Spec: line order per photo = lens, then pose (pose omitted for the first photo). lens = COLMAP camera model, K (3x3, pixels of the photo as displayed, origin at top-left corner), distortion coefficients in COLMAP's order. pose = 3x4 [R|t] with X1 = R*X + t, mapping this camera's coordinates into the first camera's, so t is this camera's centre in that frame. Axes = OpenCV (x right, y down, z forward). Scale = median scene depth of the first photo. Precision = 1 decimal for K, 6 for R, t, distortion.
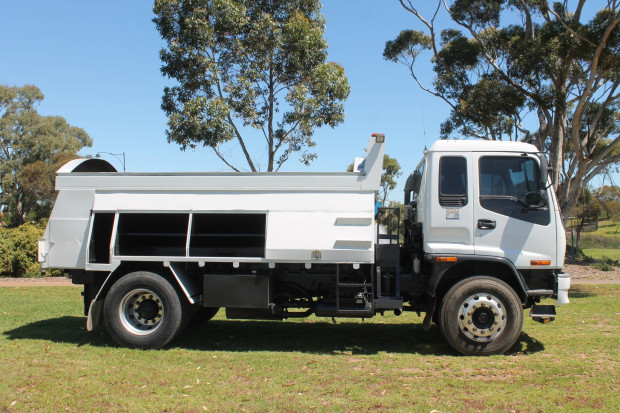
lens RADIAL K [[609.7, 0, 310.0], [0, 609.7, 206.5], [0, 0, 1]] dist [-0.092817, 0.000082]
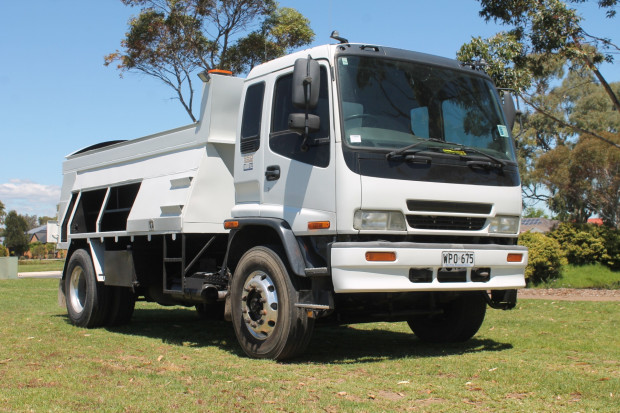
lens RADIAL K [[846.6, 0, 310.0], [0, 846.6, 206.5], [0, 0, 1]] dist [-0.030194, -0.049123]
pose [[0.655720, -0.050622, -0.753305, 1.054309], [0.042972, 0.998635, -0.029703, 0.098898], [0.753780, -0.012894, 0.657000, 0.388057]]
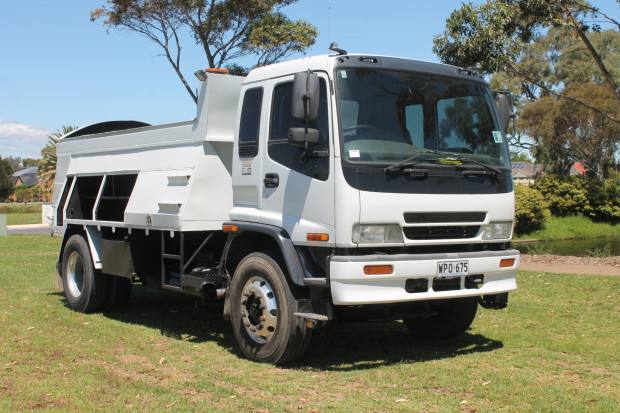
lens RADIAL K [[842.8, 0, 310.0], [0, 842.8, 206.5], [0, 0, 1]] dist [-0.037826, -0.001368]
pose [[0.669541, 0.001836, -0.742773, 1.055809], [0.040624, 0.998410, 0.039087, 0.022973], [0.741664, -0.056345, 0.668401, 0.369836]]
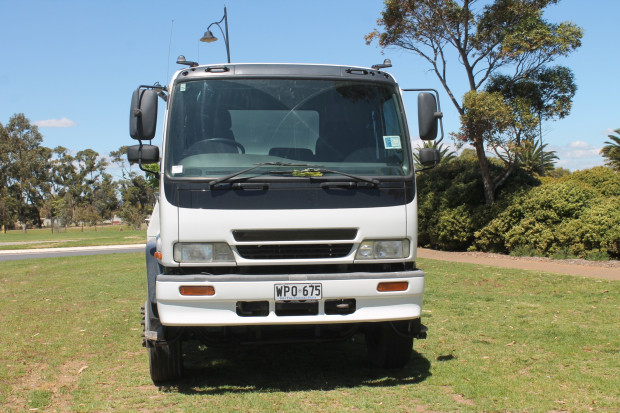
lens RADIAL K [[800.1, 0, 310.0], [0, 800.1, 206.5], [0, 0, 1]] dist [-0.043740, -0.033102]
pose [[0.267464, -0.012535, -0.963486, 1.246622], [0.063913, 0.997944, 0.004759, 0.046741], [0.961446, -0.062852, 0.267715, 0.915555]]
